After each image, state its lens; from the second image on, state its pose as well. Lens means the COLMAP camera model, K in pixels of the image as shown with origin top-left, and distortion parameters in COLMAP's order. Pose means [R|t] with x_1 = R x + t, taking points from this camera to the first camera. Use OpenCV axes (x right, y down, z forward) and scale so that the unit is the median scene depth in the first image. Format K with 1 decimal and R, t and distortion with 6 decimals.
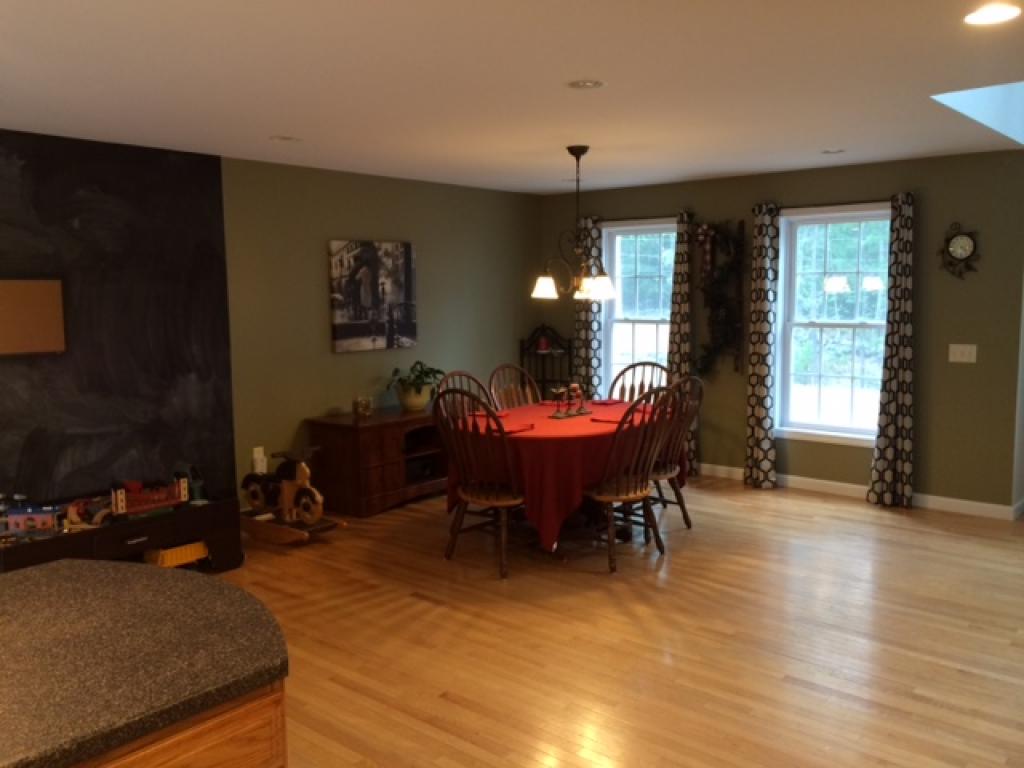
lens RADIAL K [[871.8, 0, 512.0], [0, 871.8, 384.0], [0, 0, 1]] dist [0.083455, -0.091653]
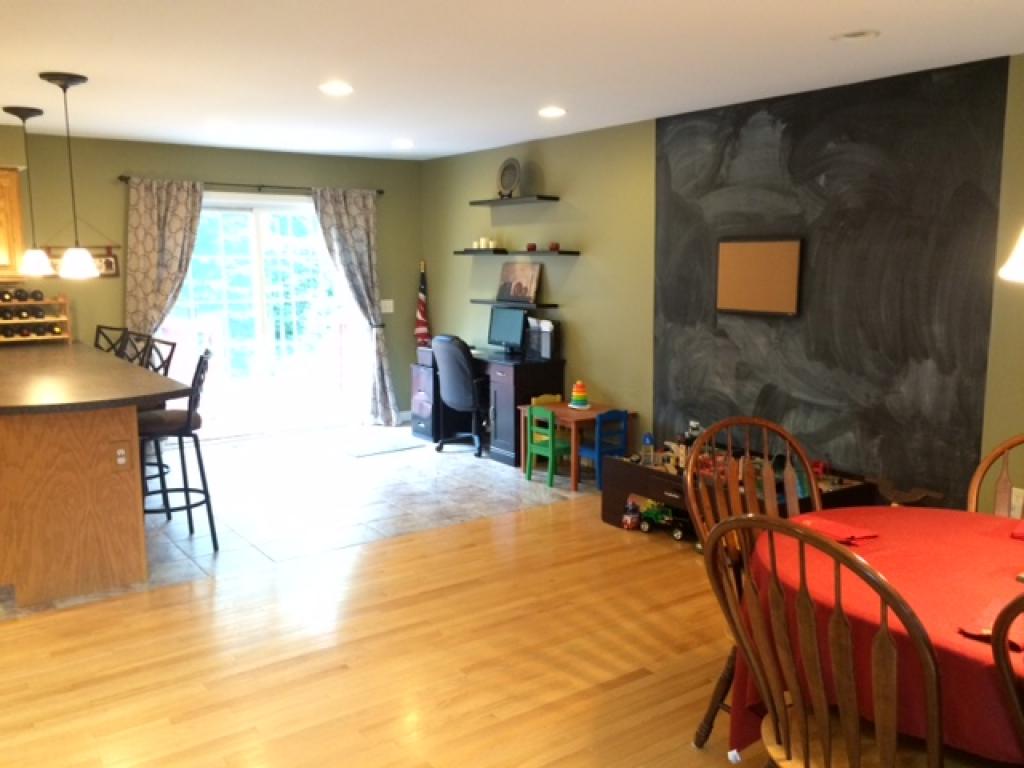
lens RADIAL K [[871.8, 0, 512.0], [0, 871.8, 384.0], [0, 0, 1]] dist [0.083455, -0.091653]
pose [[-0.246898, 0.149275, -0.957475, 0.567519], [-0.104946, 0.978134, 0.179558, -0.111317], [0.963342, 0.144815, -0.225833, 1.000243]]
